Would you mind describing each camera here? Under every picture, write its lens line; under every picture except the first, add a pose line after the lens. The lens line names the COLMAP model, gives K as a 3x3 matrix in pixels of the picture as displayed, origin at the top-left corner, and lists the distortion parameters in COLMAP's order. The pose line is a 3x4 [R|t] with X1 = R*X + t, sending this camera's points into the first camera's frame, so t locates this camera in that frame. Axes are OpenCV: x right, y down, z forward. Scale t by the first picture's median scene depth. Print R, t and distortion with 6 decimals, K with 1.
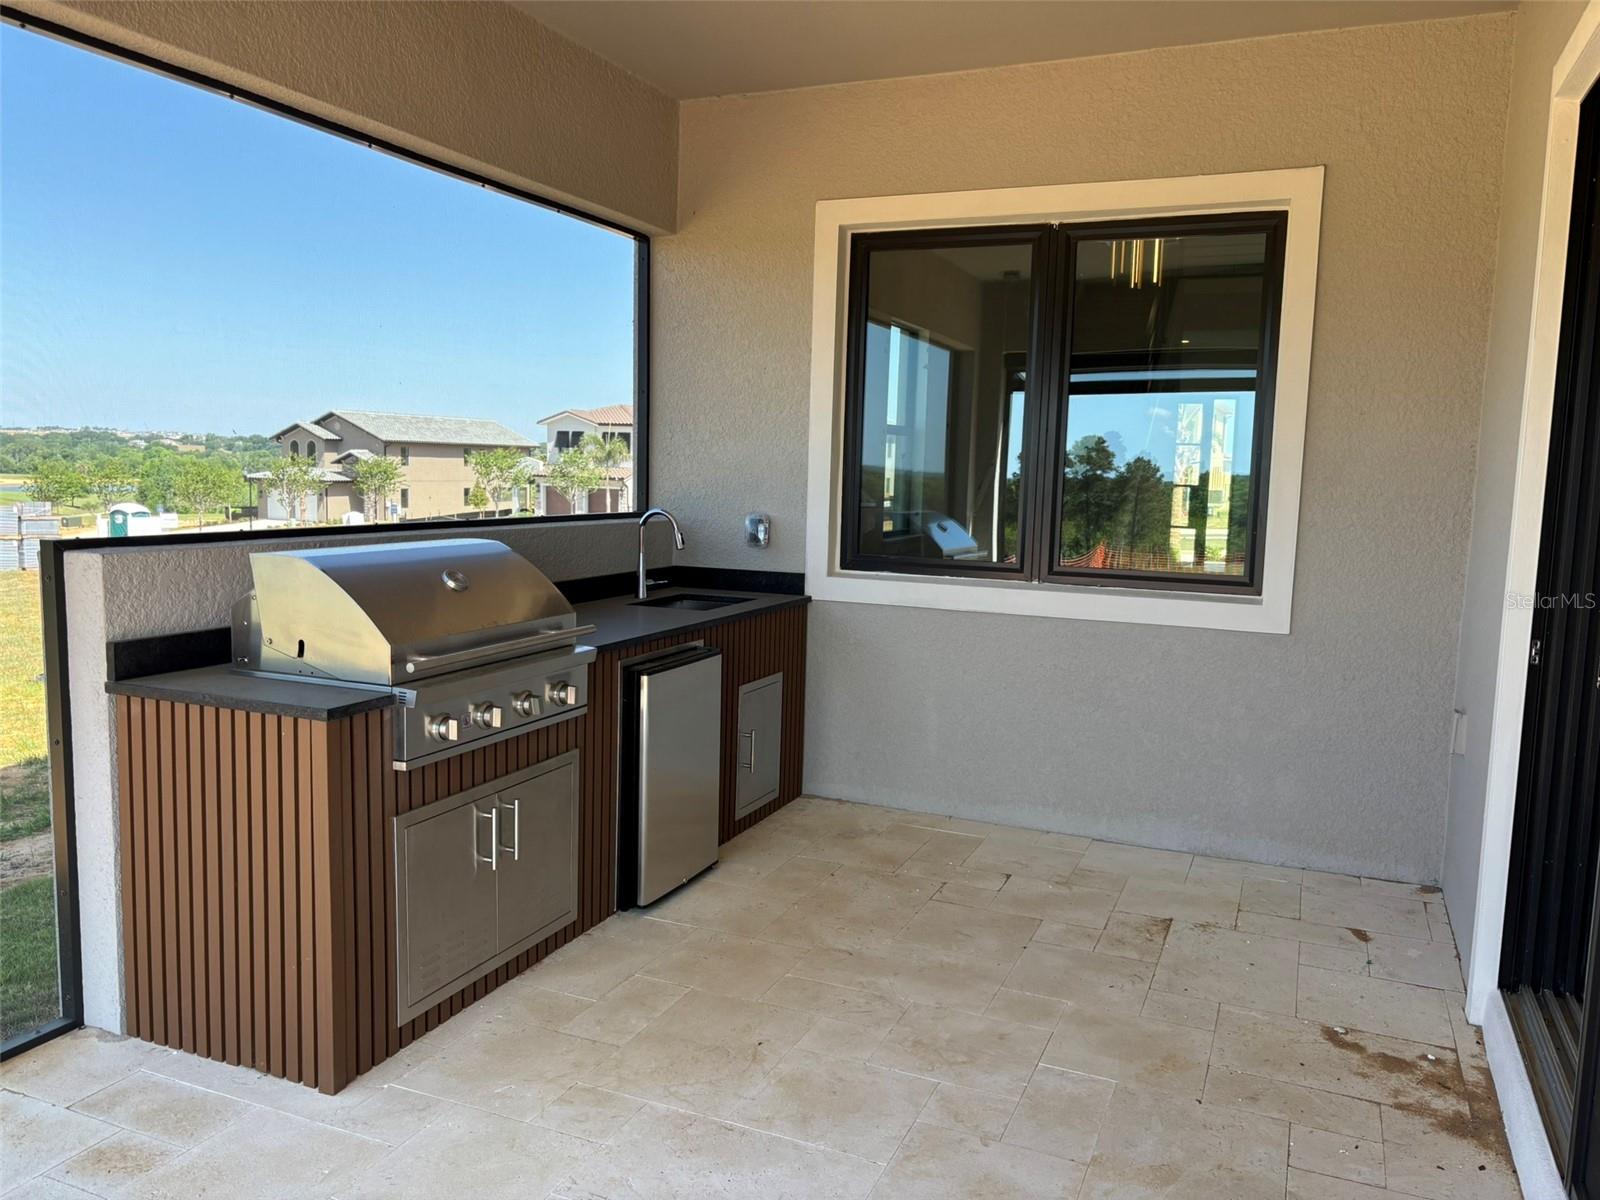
lens RADIAL K [[1220.7, 0, 792.0], [0, 1220.7, 593.7], [0, 0, 1]] dist [0.053655, -0.060968]
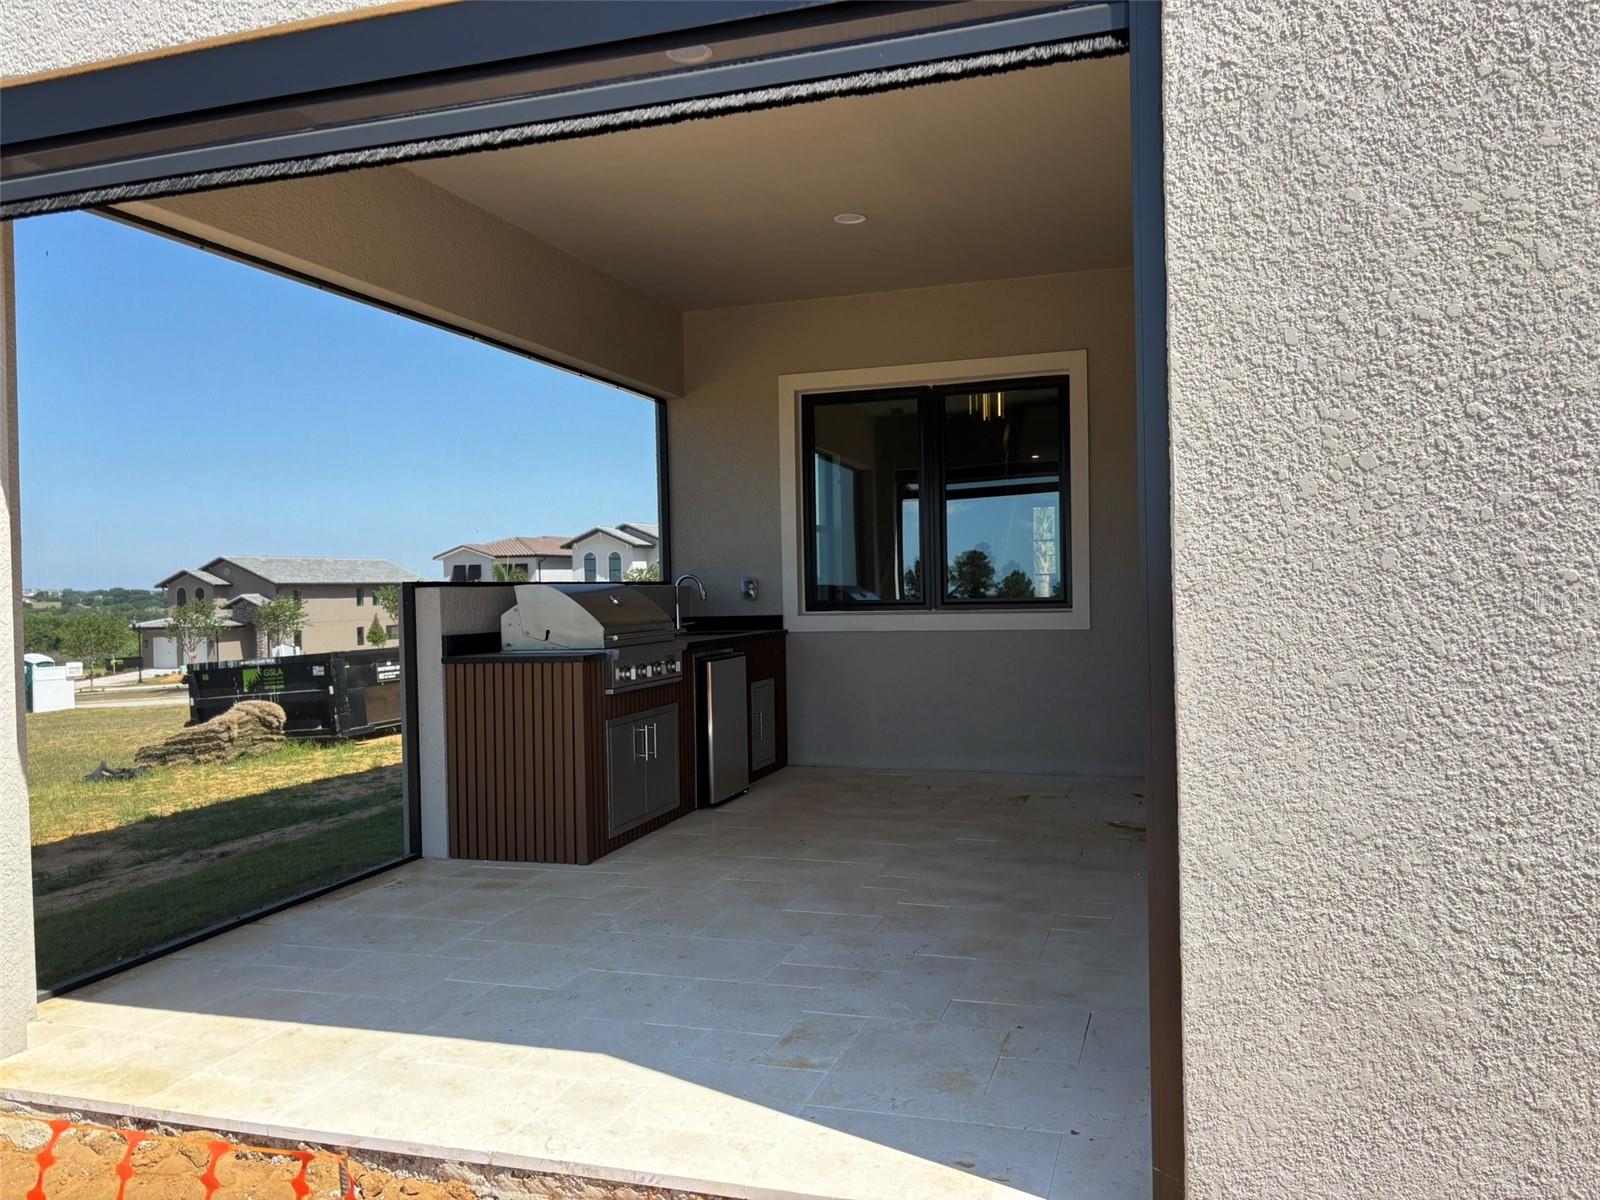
lens RADIAL K [[1220.7, 0, 805.7], [0, 1220.7, 593.3], [0, 0, 1]] dist [0.053655, -0.060968]
pose [[0.993574, -0.046586, 0.103154, -0.130390], [0.056893, 0.993425, -0.099344, 0.121599], [-0.097847, 0.104575, 0.989692, -0.559348]]
